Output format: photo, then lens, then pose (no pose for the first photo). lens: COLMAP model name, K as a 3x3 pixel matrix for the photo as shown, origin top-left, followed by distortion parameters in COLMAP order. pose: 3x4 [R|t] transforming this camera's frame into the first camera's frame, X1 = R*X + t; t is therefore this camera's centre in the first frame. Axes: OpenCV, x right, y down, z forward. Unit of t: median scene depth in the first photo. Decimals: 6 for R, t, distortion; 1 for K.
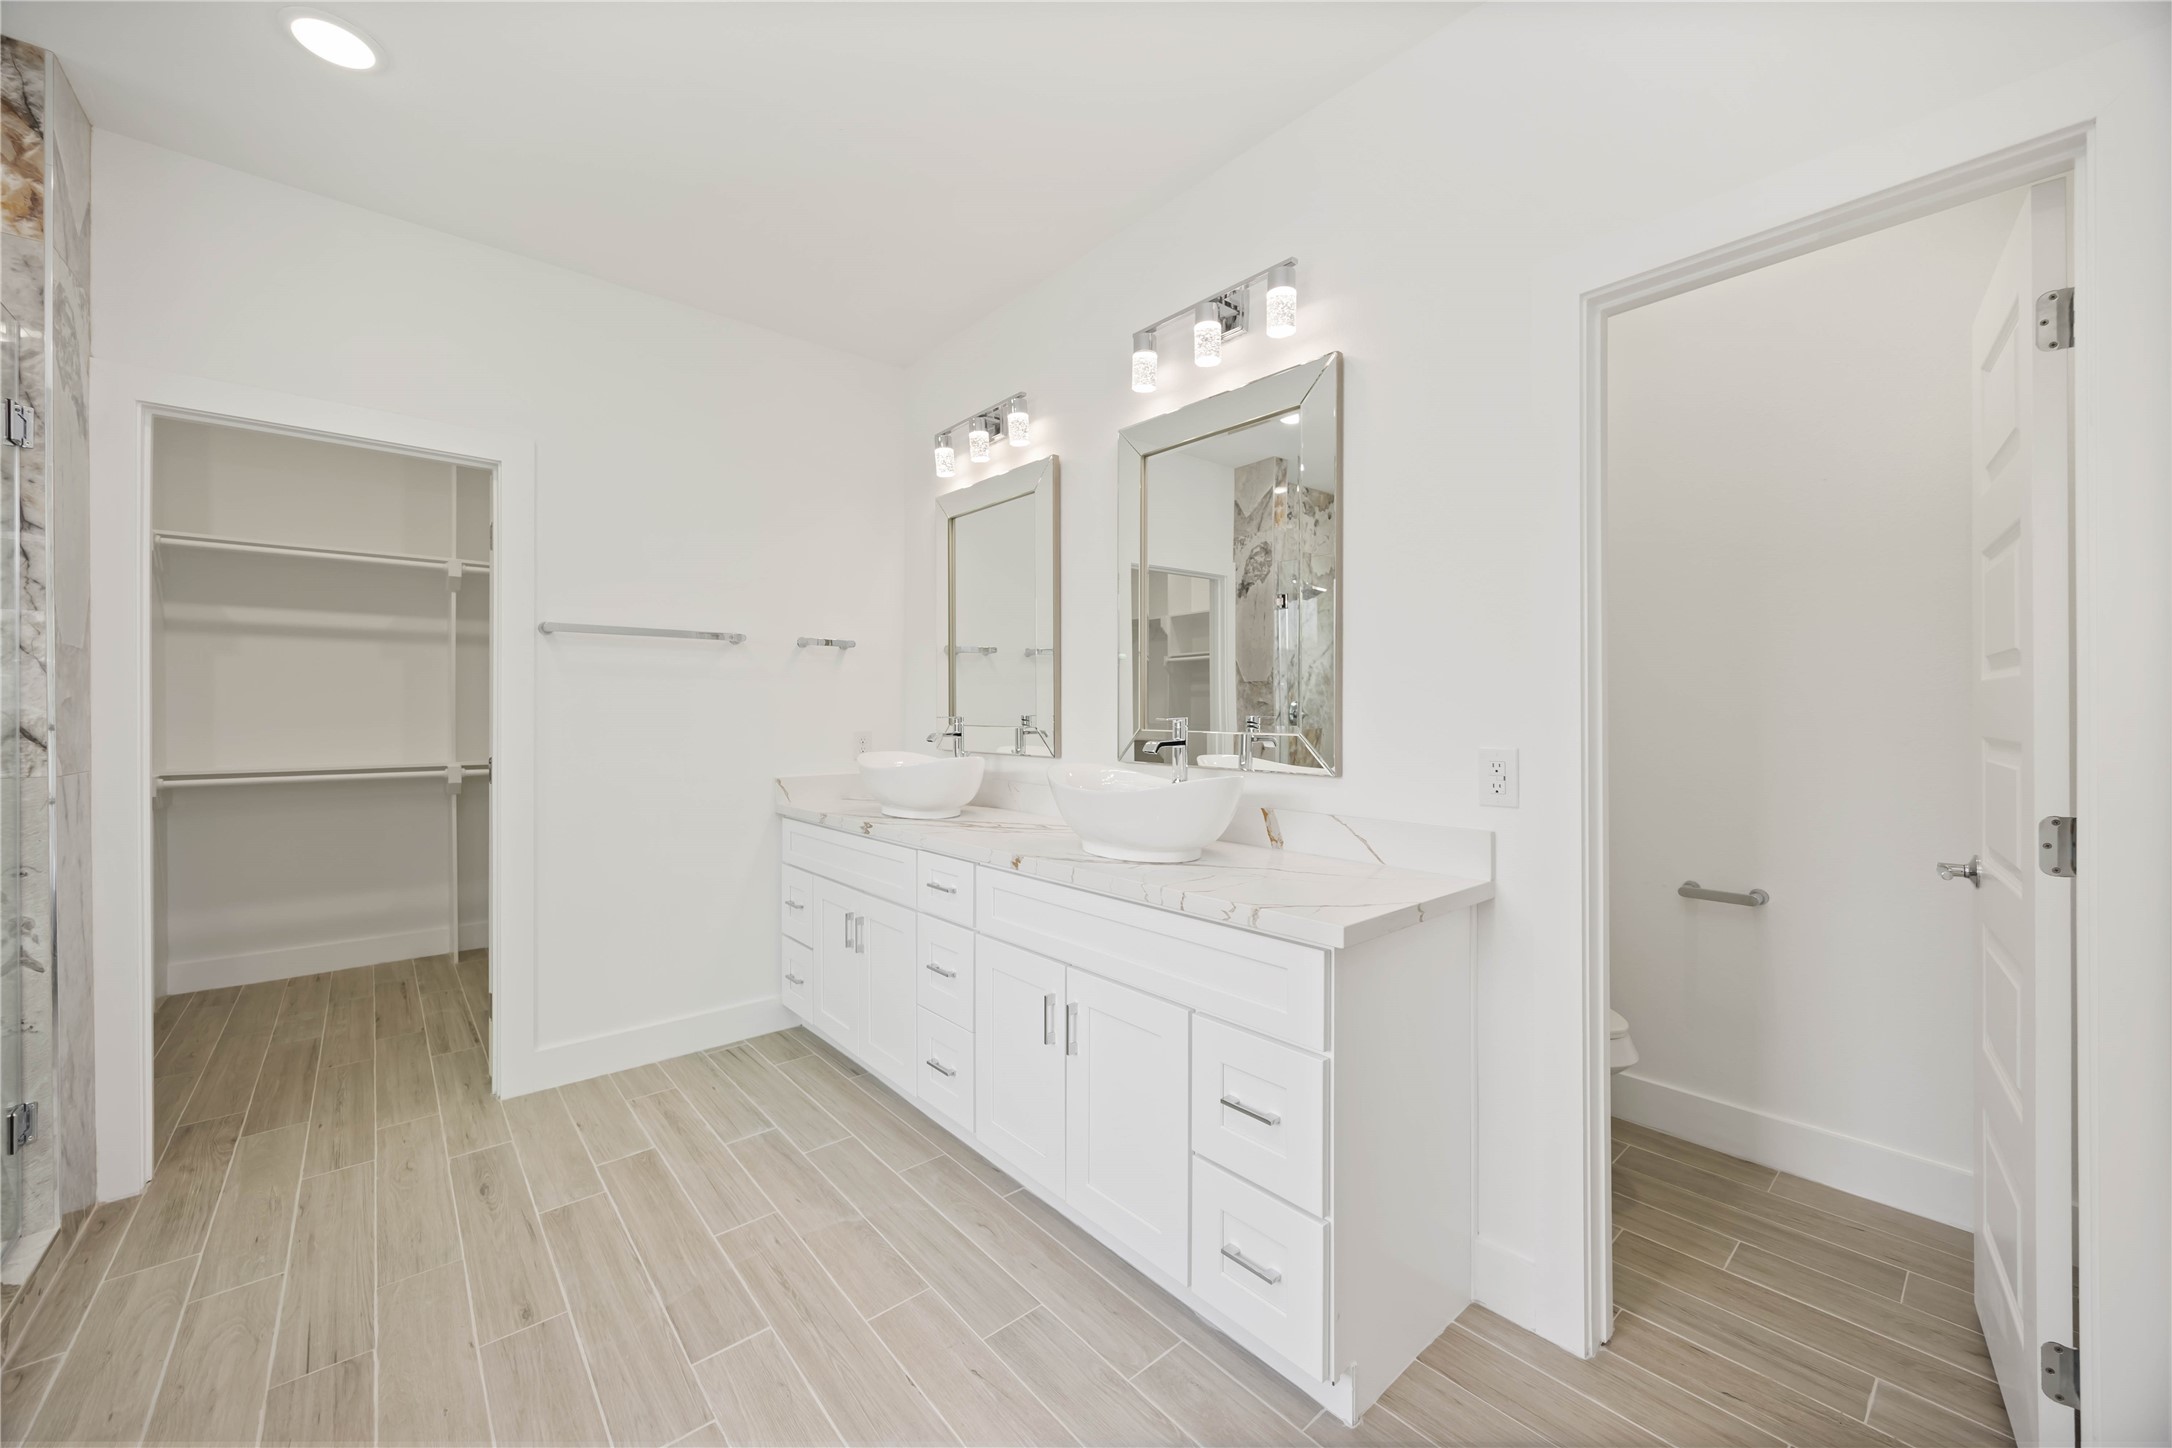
lens RADIAL K [[831.3, 0, 1090.8], [0, 831.3, 714.7], [0, 0, 1]] dist [0.002024, 0.000598]
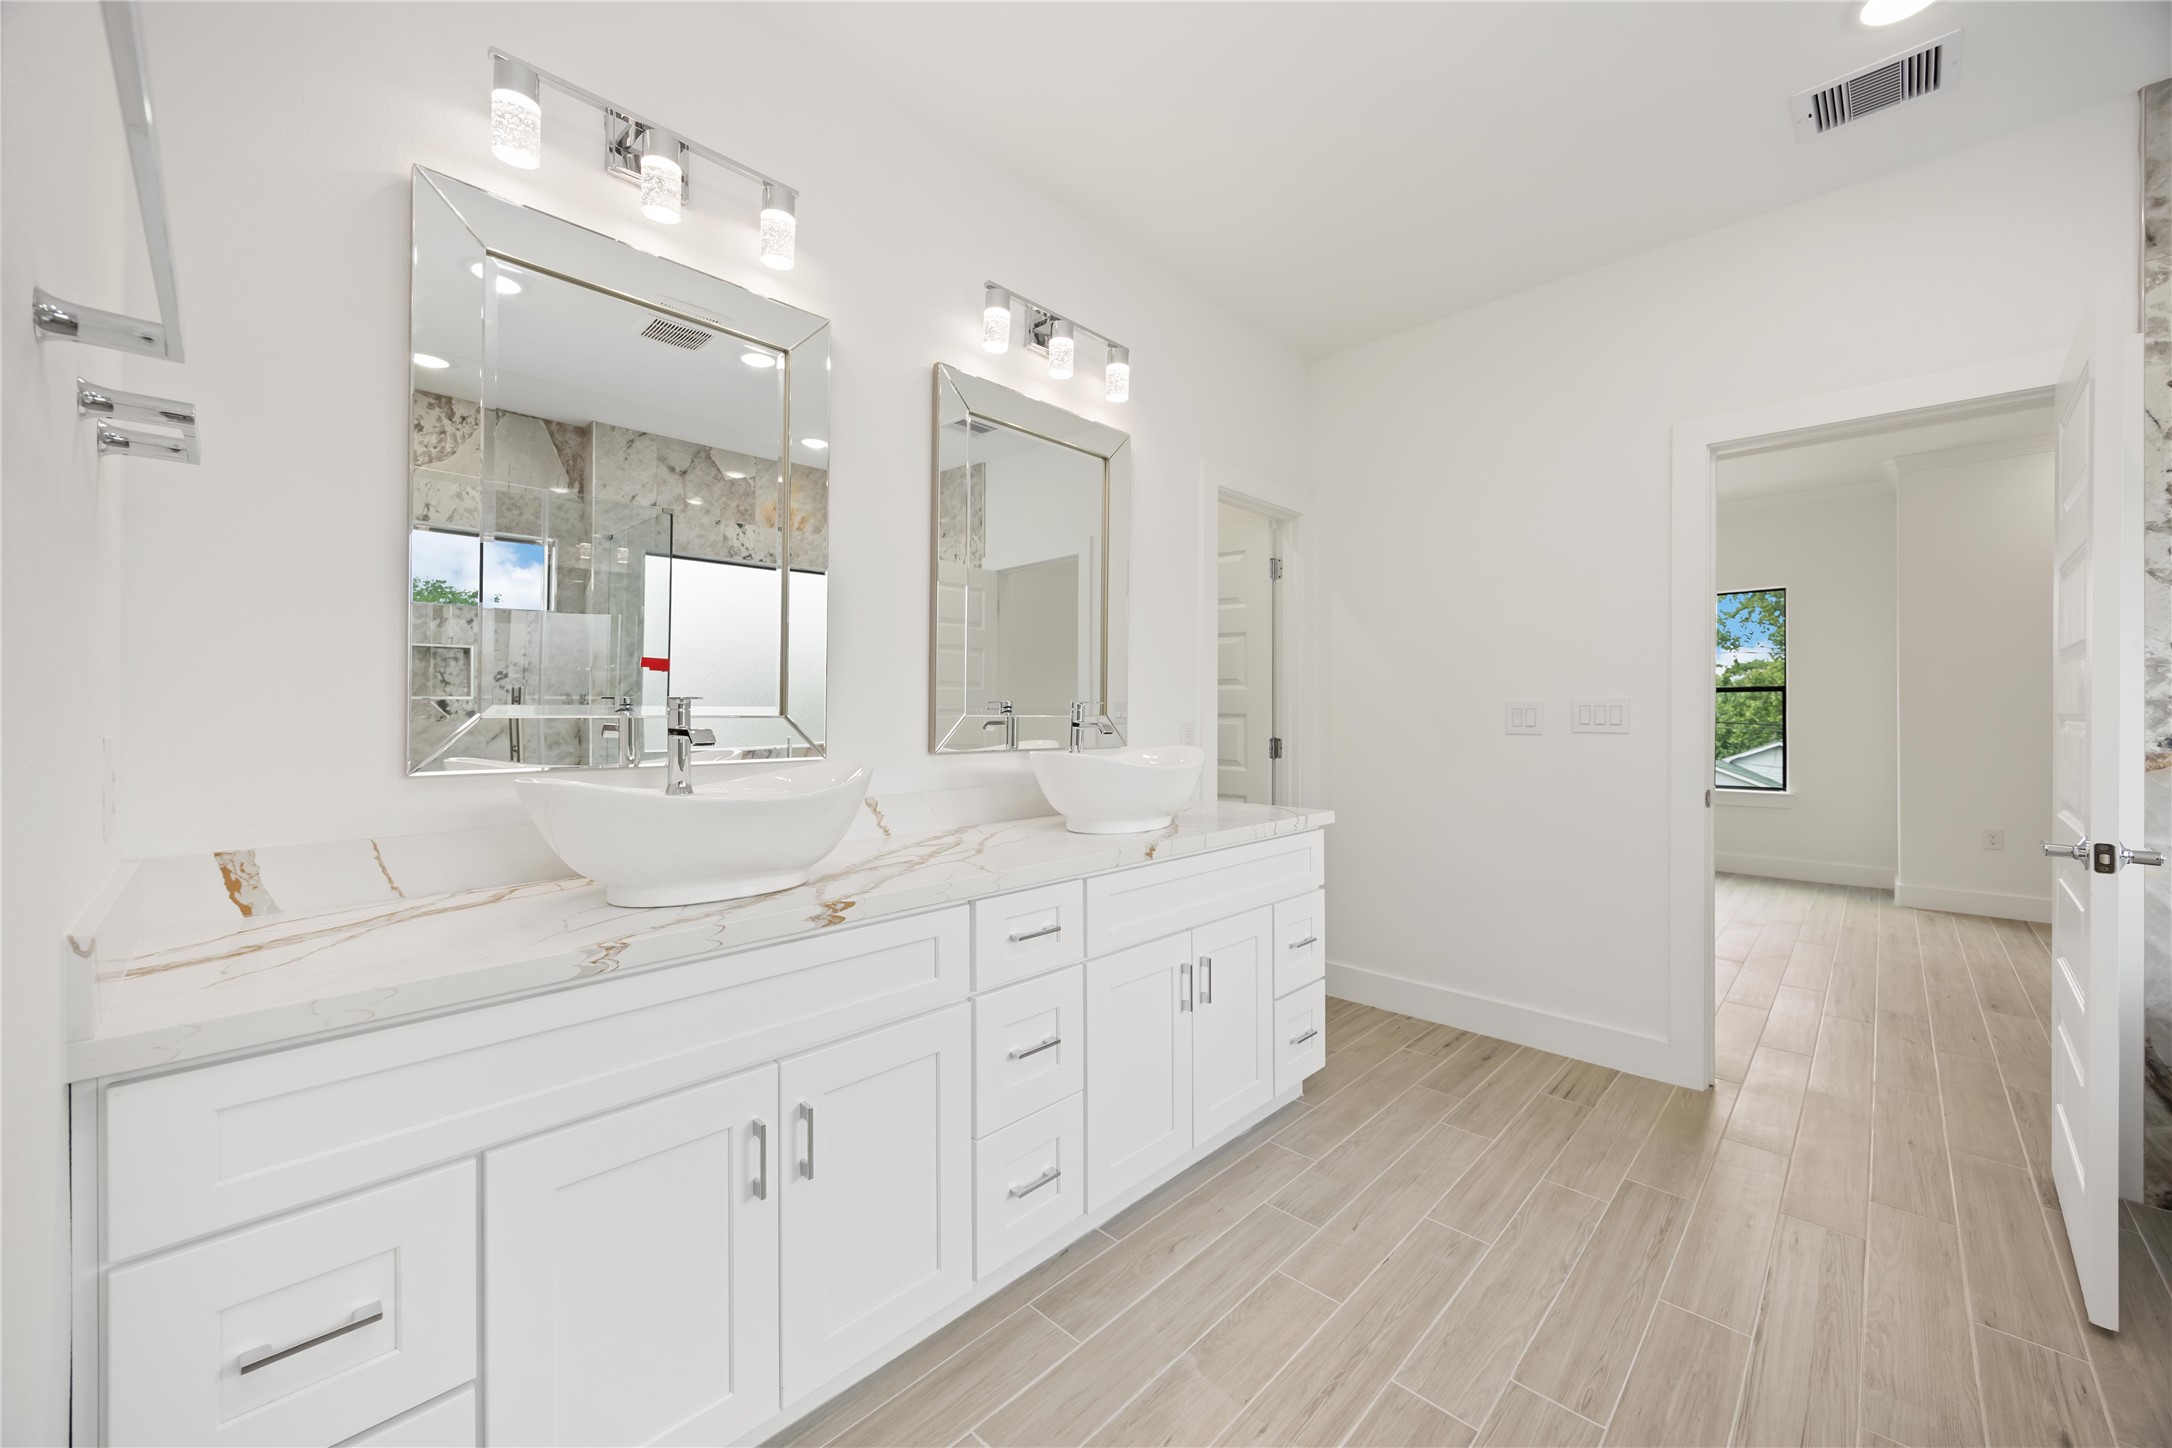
lens RADIAL K [[831.3, 0, 1087.5], [0, 831.3, 716.6], [0, 0, 1]] dist [0.002024, 0.000598]
pose [[-0.093425, -0.005075, 0.995613, -1.028829], [0.002850, 0.999982, 0.005364, 0.019195], [-0.995622, 0.003339, -0.093409, 1.169842]]
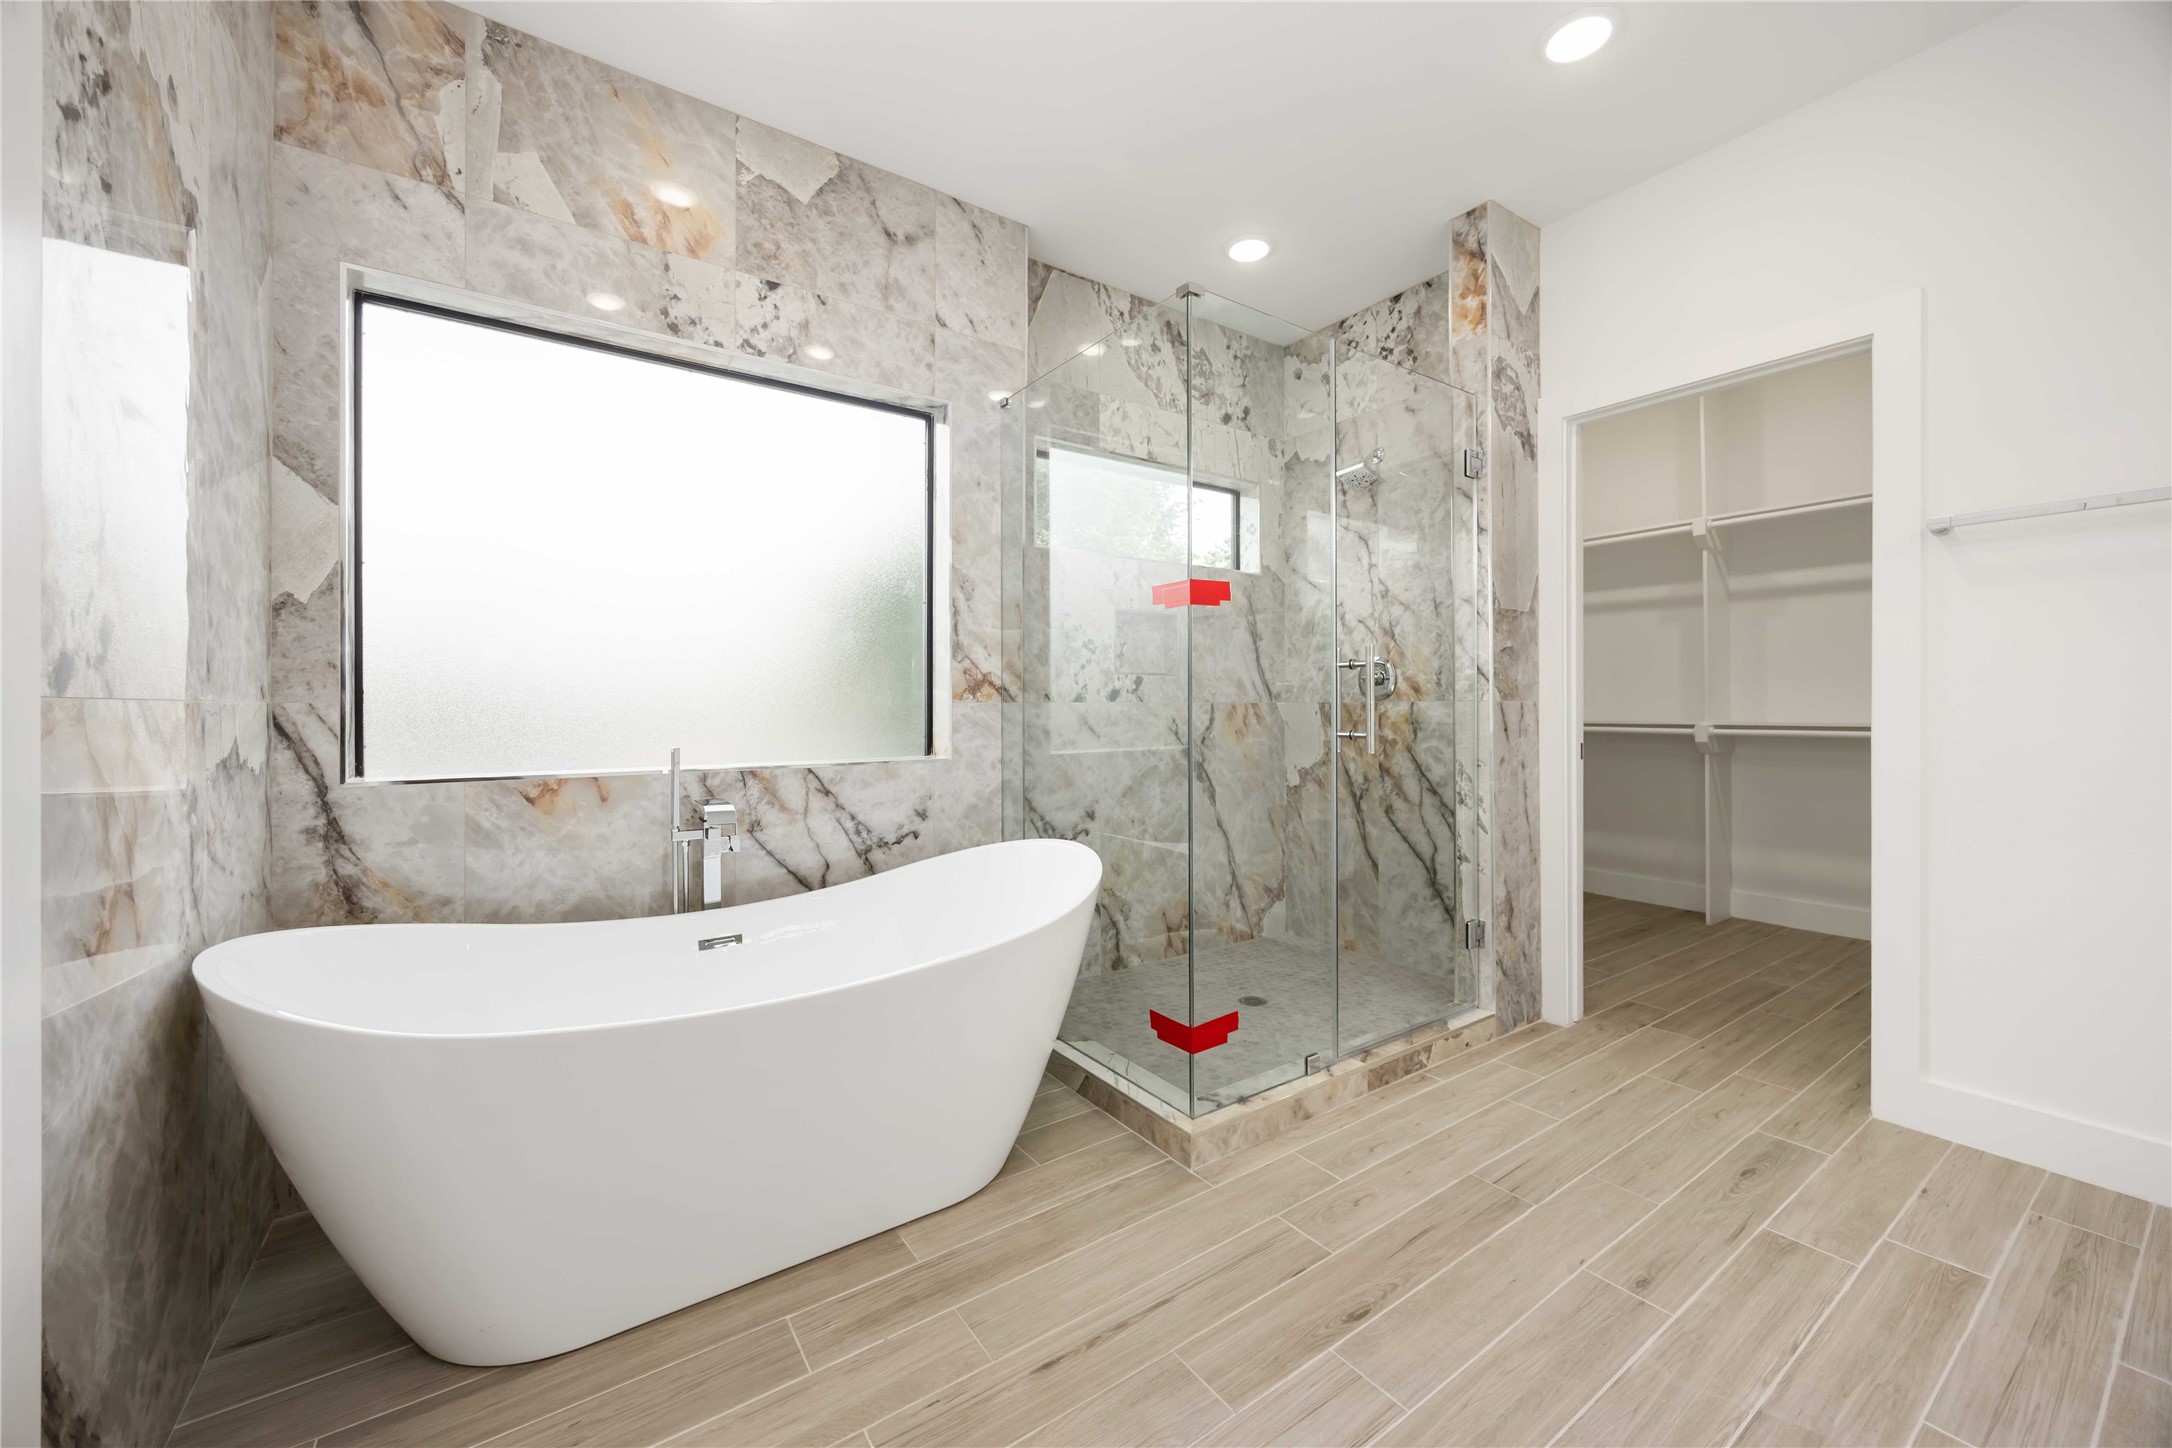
lens RADIAL K [[831.3, 0, 1091.5], [0, 831.3, 708.3], [0, 0, 1]] dist [0.002024, 0.000598]
pose [[-0.107199, 0.002183, -0.994235, 0.244204], [0.002371, 0.999995, 0.001940, 0.076611], [0.994235, -0.002150, -0.107204, 0.427682]]
